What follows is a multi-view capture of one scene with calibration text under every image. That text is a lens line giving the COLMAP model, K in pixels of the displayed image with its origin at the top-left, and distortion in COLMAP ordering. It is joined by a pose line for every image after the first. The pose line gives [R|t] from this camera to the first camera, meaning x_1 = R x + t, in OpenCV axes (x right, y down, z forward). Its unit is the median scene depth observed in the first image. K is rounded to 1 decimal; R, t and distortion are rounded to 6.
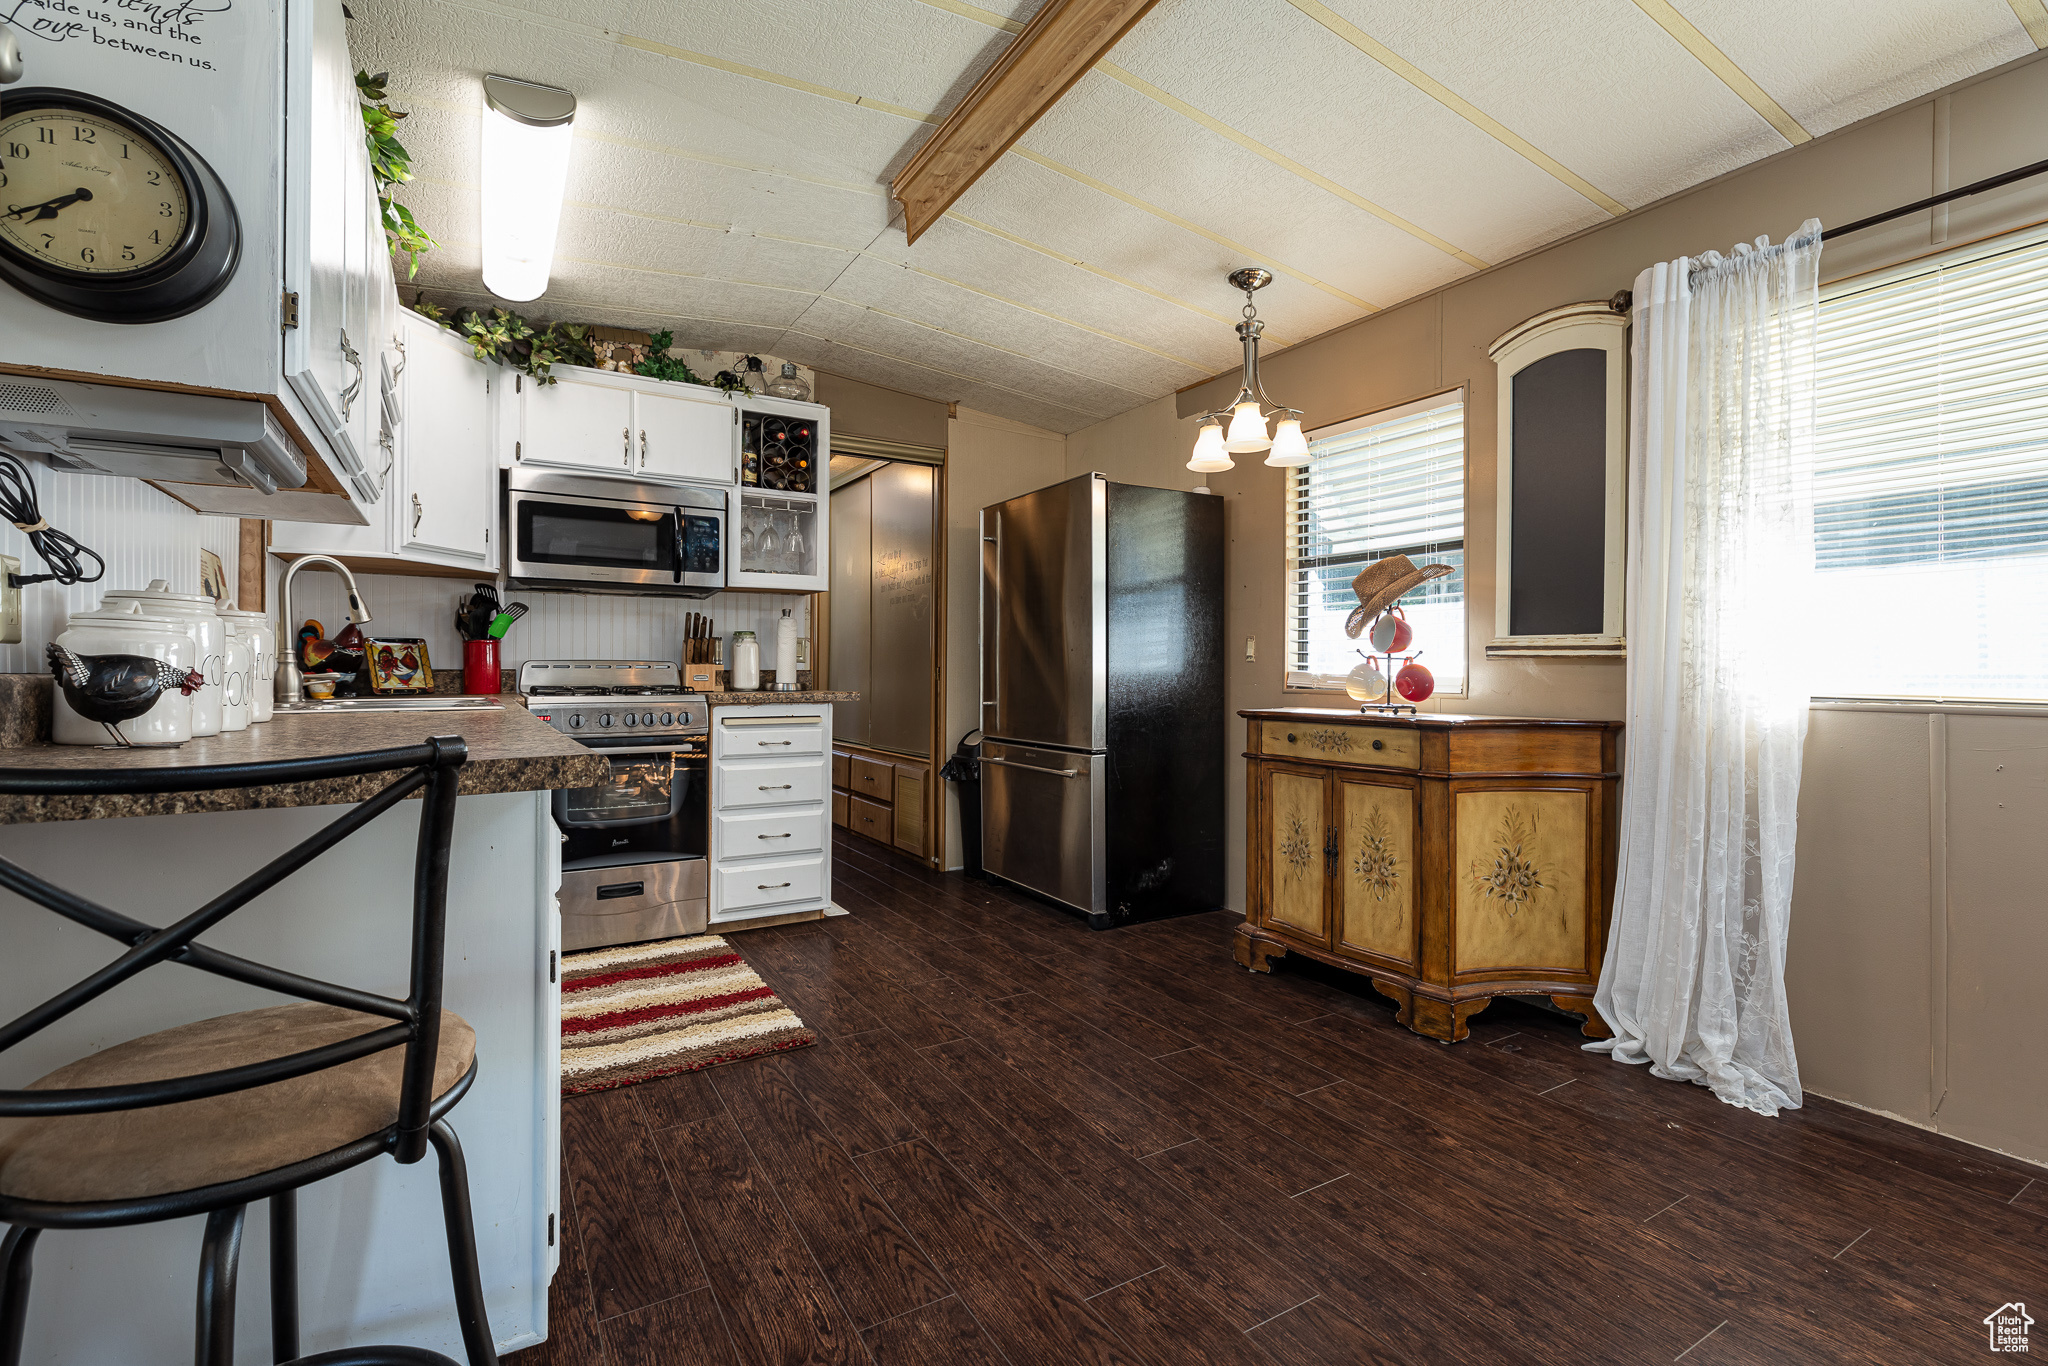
lens RADIAL K [[916.3, 0, 1025.6], [0, 916.3, 670.9], [0, 0, 1]] dist [0.002618, 0.000009]
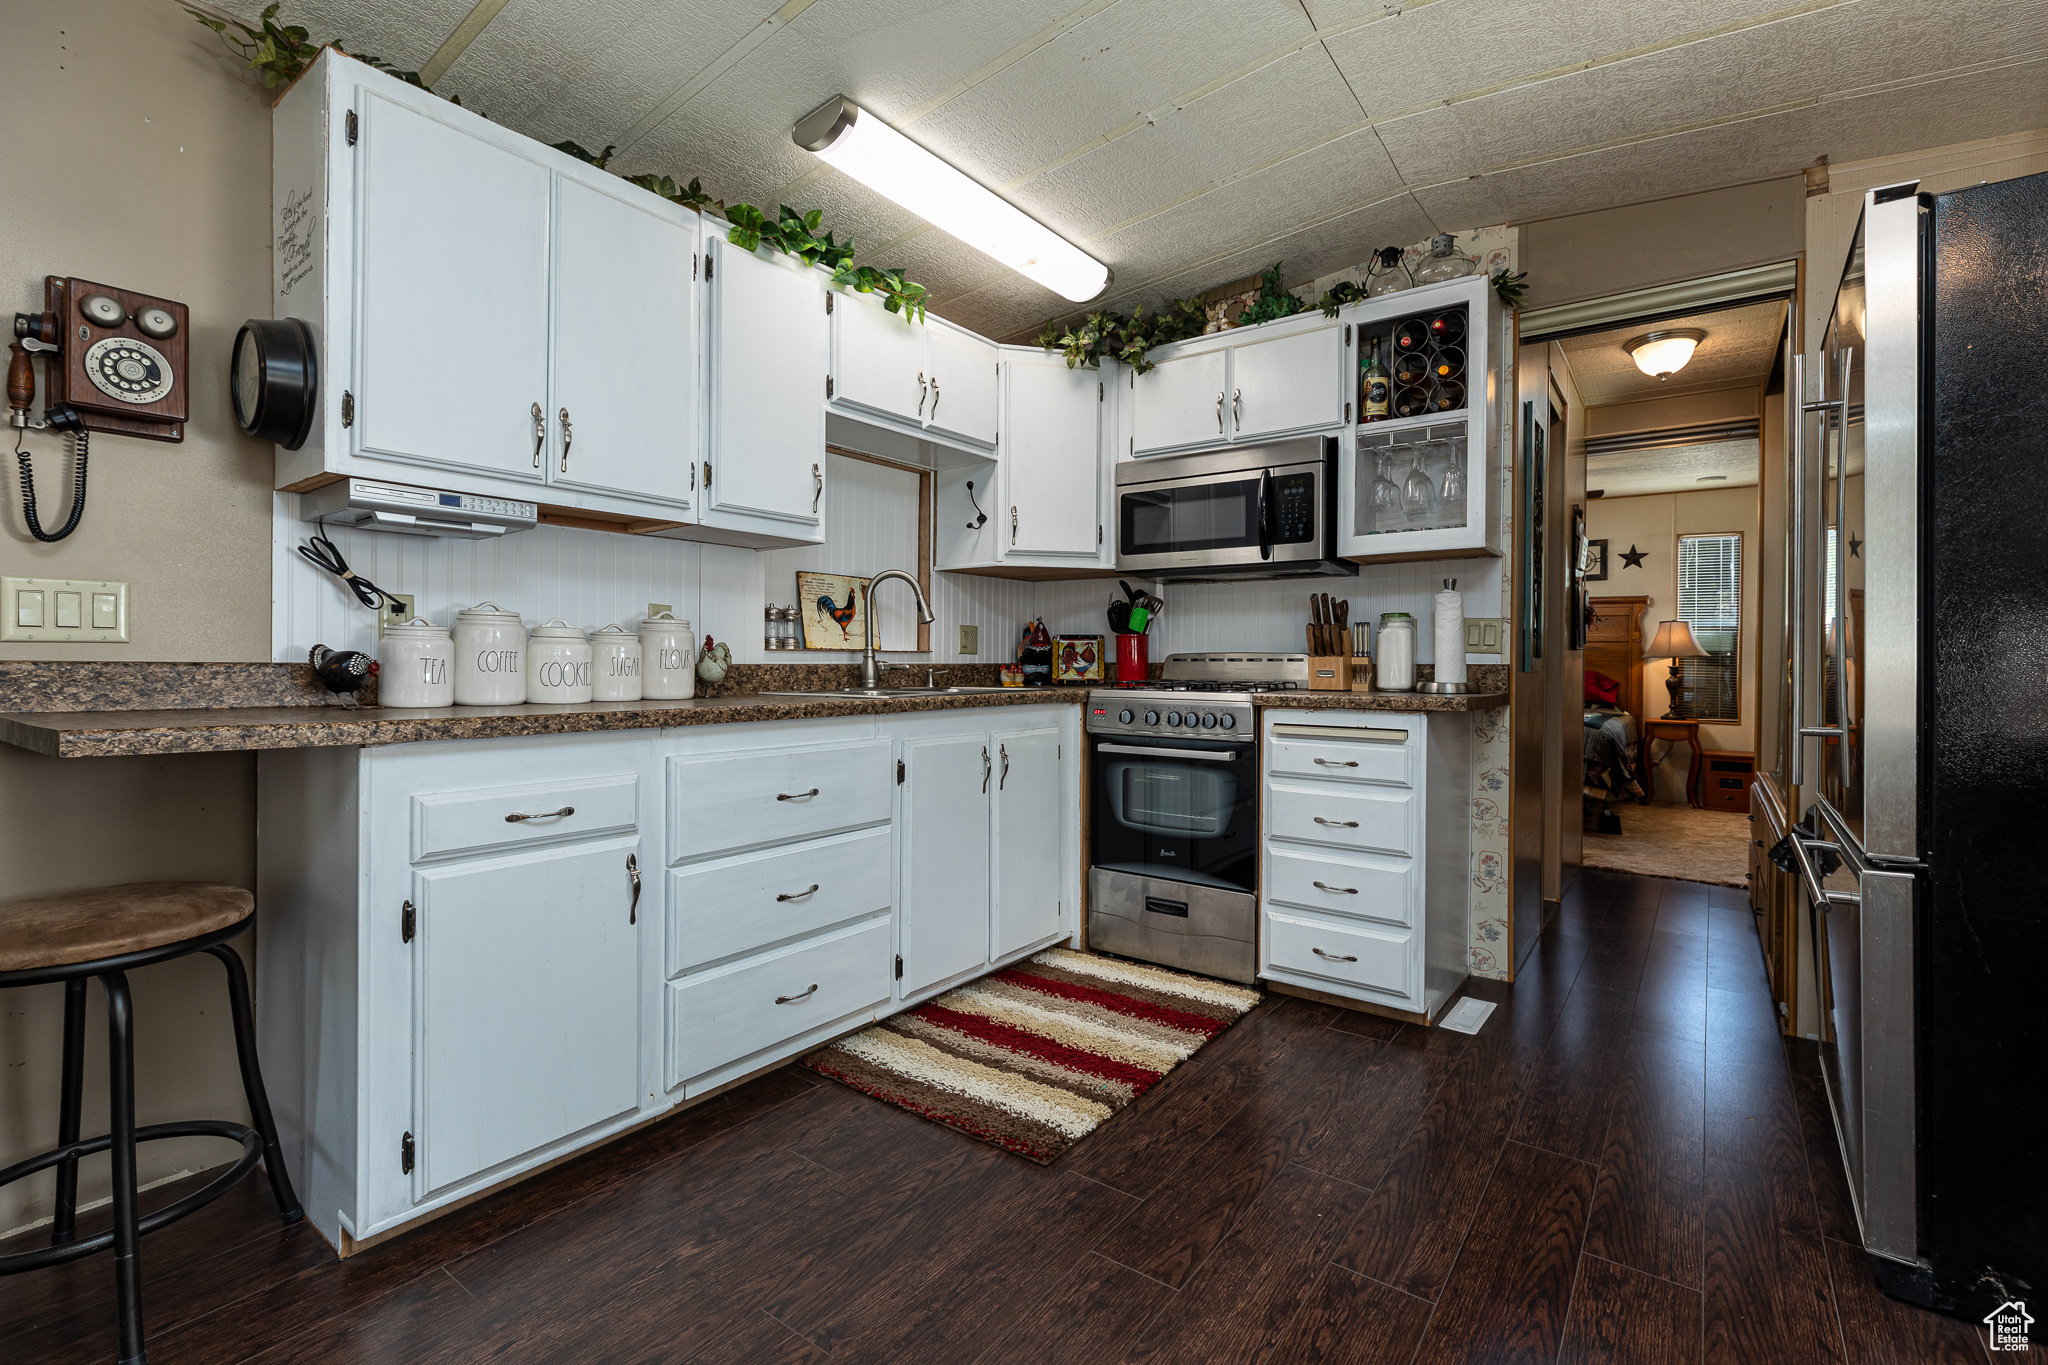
lens RADIAL K [[913.3, 0, 1028.6], [0, 913.3, 662.2], [0, 0, 1]] dist [0.000756, -0.000016]
pose [[0.381010, -0.000253, -0.924571, 0.325556], [-0.004548, 0.999987, -0.002148, 0.000771], [0.924560, 0.005023, 0.381004, 0.507575]]
